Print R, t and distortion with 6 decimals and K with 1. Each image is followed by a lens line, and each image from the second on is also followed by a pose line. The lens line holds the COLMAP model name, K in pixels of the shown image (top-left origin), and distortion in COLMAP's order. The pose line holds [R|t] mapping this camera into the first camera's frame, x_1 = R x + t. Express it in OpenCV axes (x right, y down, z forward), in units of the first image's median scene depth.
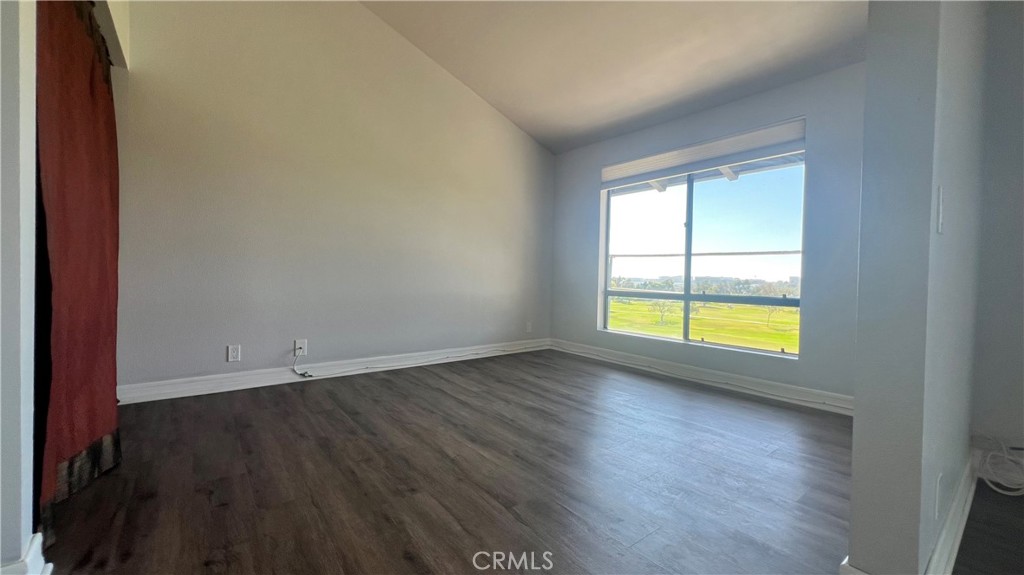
lens RADIAL K [[405.7, 0, 509.7], [0, 405.7, 283.5], [0, 0, 1]] dist [0.003275, -0.000137]
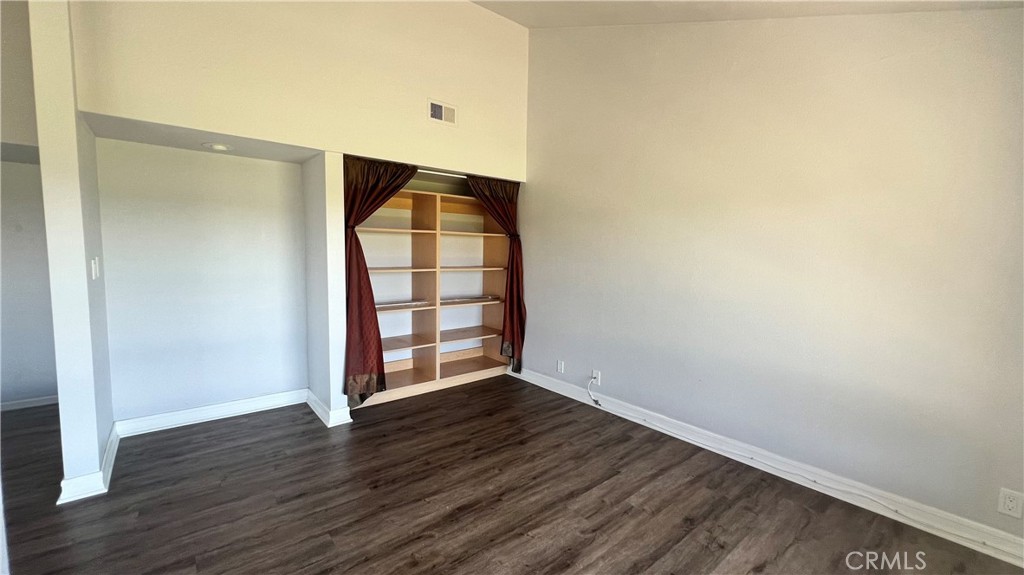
lens RADIAL K [[405.7, 0, 509.8], [0, 405.7, 296.4], [0, 0, 1]] dist [0.003275, -0.000137]
pose [[0.035214, 0.094297, -0.994921, 0.755203], [-0.032810, 0.995111, 0.093153, -0.214765], [0.998841, 0.029363, 0.038136, 0.900317]]
